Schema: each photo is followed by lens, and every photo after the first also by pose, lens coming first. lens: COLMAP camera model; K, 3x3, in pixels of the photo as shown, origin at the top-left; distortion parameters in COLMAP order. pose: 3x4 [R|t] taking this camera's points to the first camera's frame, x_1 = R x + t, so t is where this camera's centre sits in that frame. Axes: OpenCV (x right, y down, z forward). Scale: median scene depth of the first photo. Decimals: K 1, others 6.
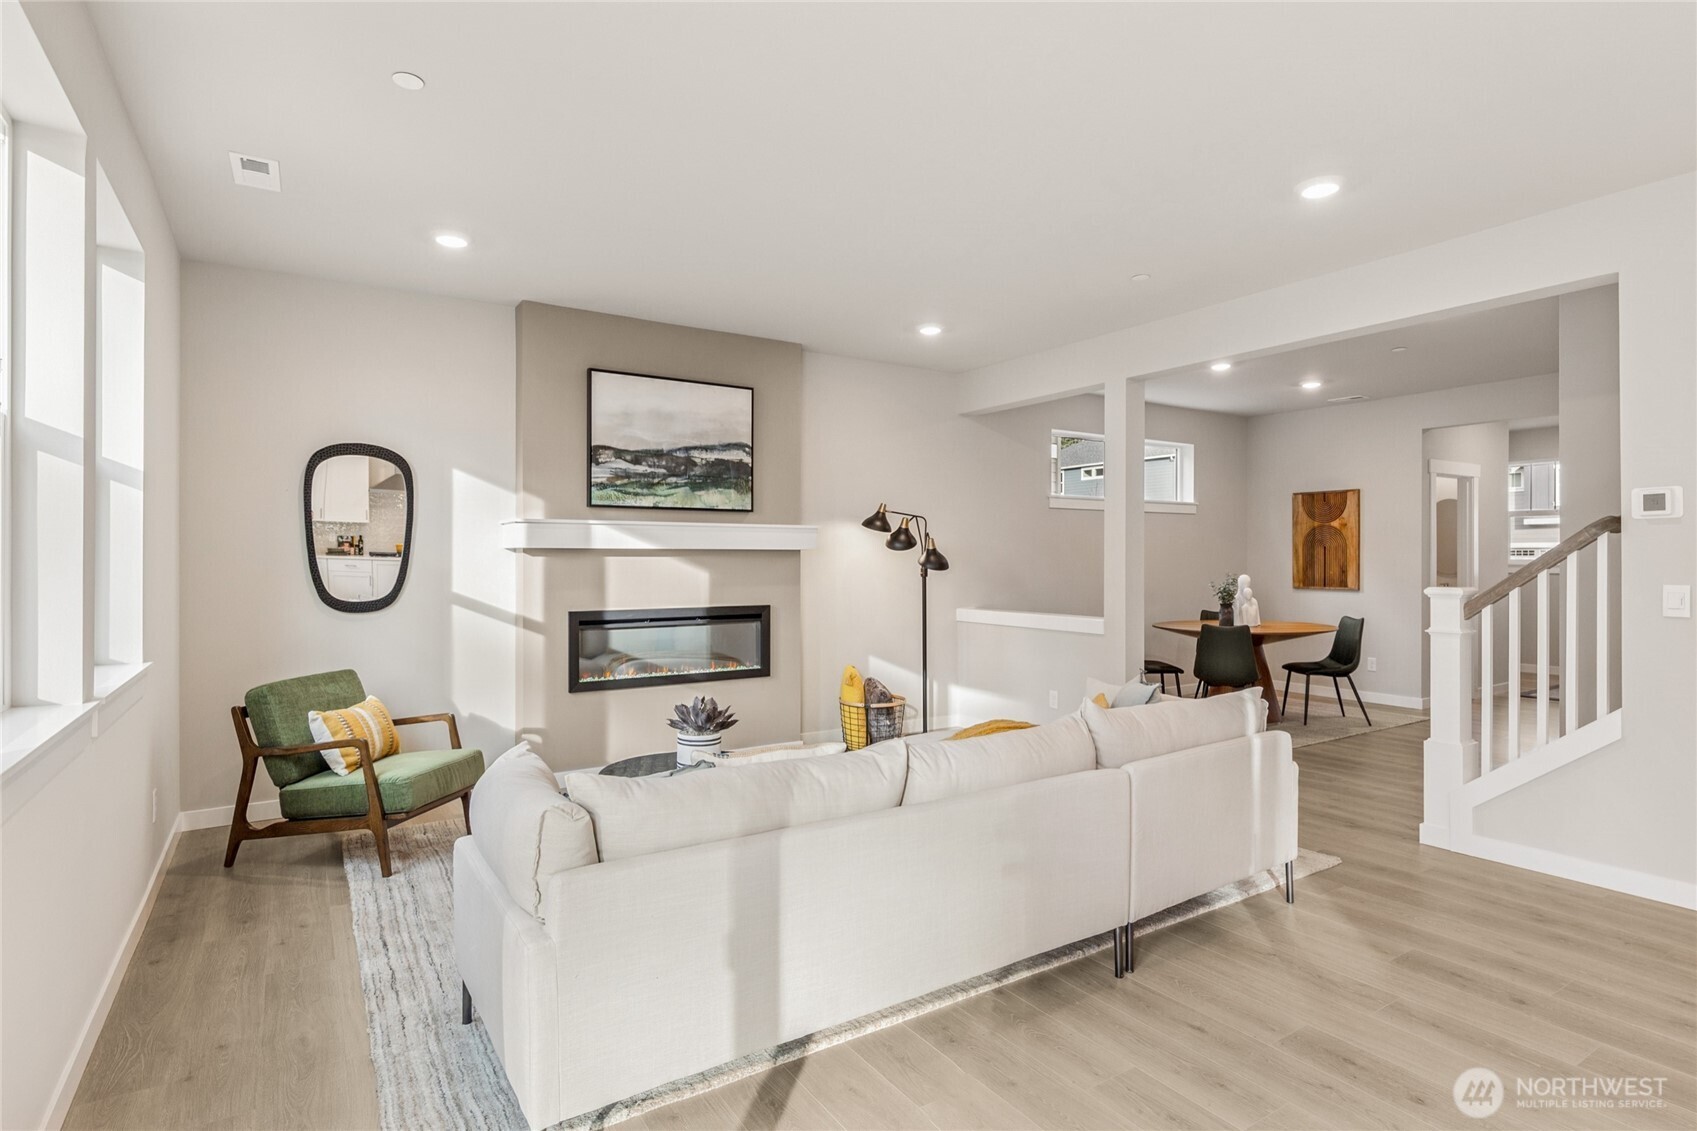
lens RADIAL K [[871.5, 0, 848.7], [0, 871.5, 563.8], [0, 0, 1]] dist [-0.003579, -0.000564]
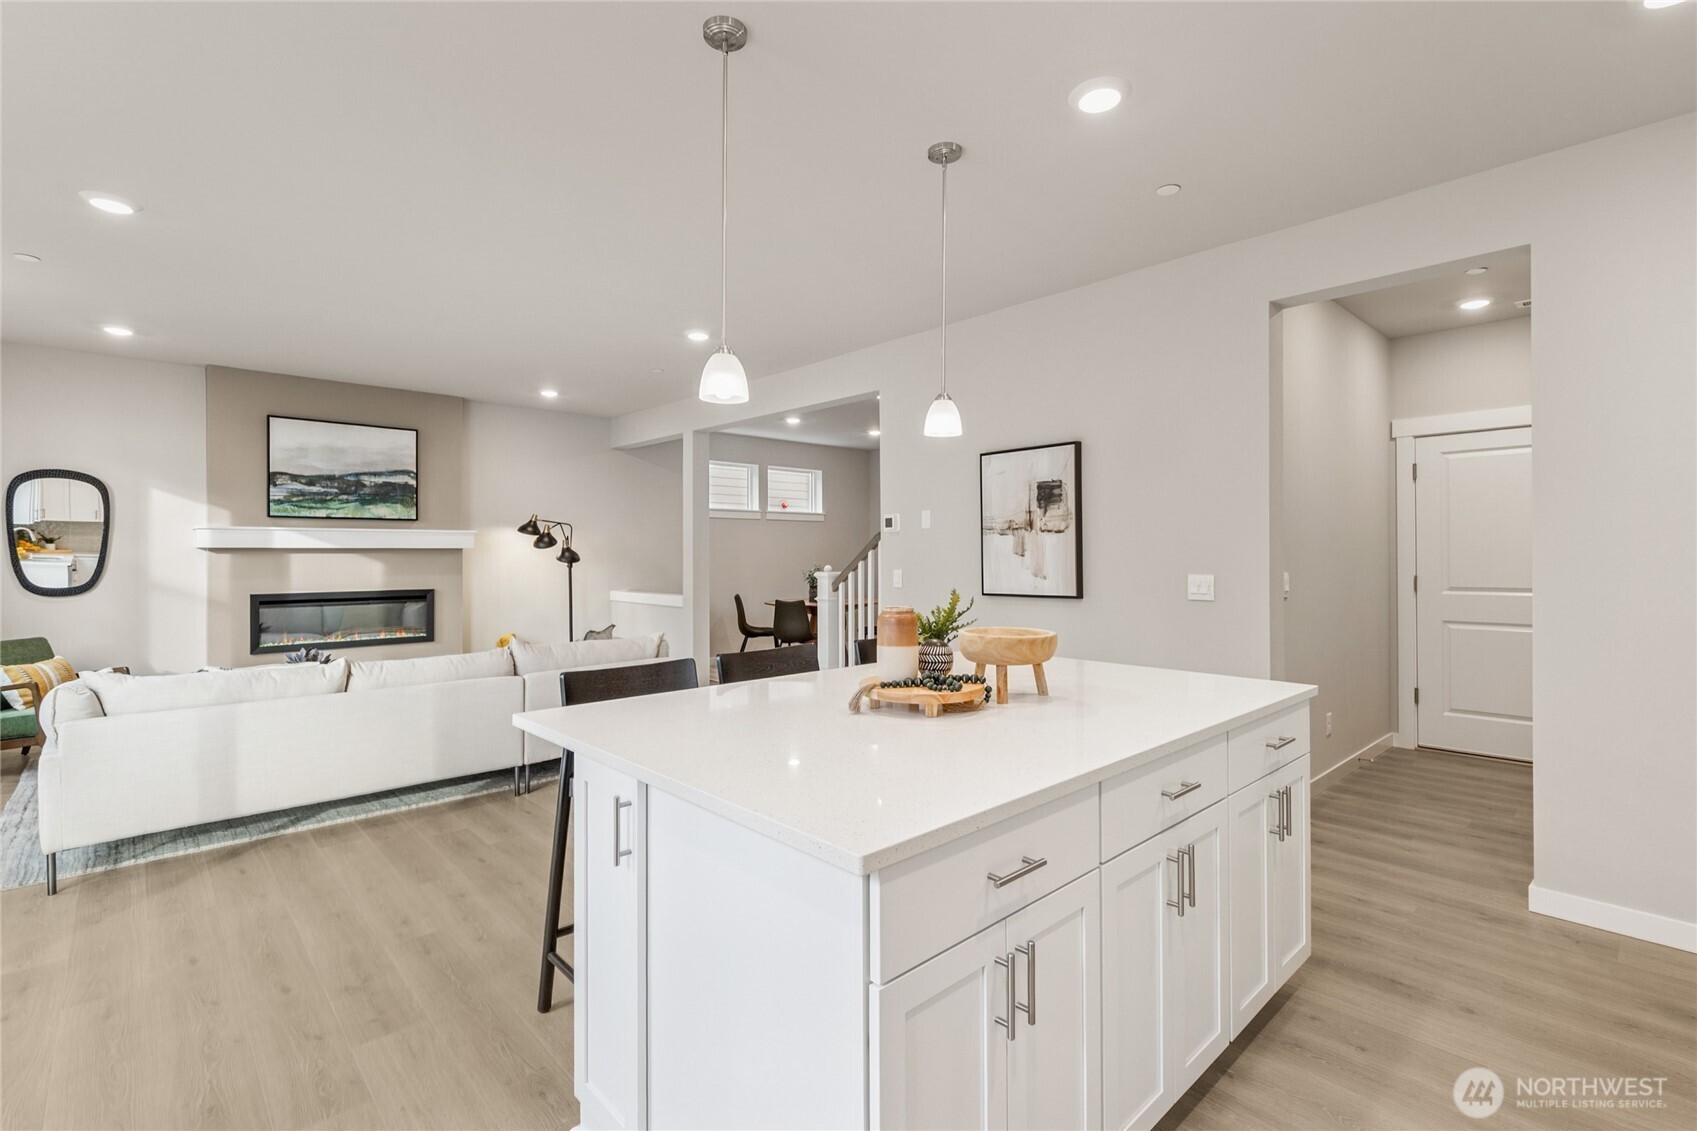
lens RADIAL K [[774.0, 0, 850.2], [0, 774.0, 557.1], [0, 0, 1]] dist [0.002926, 0.000292]
pose [[0.983235, -0.001846, 0.182335, 0.352808], [0.002040, 0.999998, -0.000875, -0.000021], [-0.182333, 0.001232, 0.983236, -0.333112]]
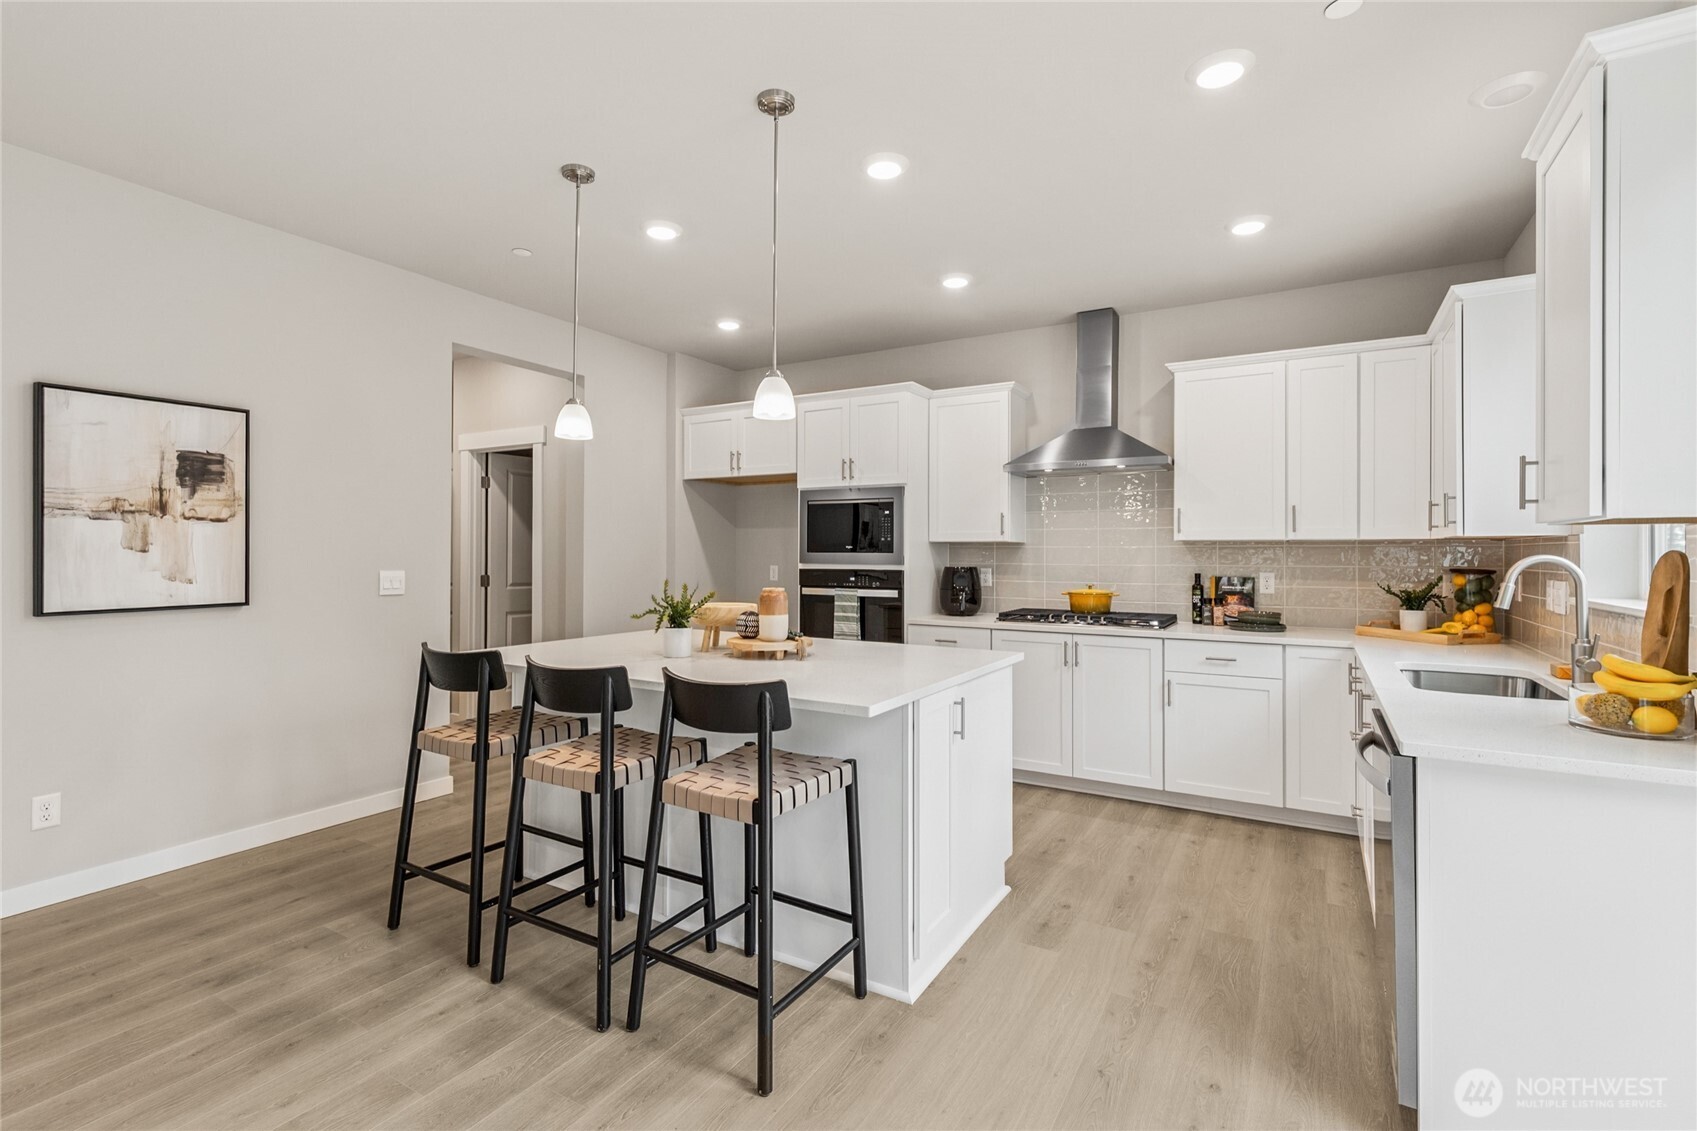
lens RADIAL K [[774.0, 0, 846.1], [0, 774.0, 557.0], [0, 0, 1]] dist [0.002926, 0.000292]
pose [[-0.449519, -0.002918, 0.893266, -0.856695], [0.001361, 0.999991, 0.003951, 0.002345], [-0.893270, 0.002992, -0.449511, 1.333888]]
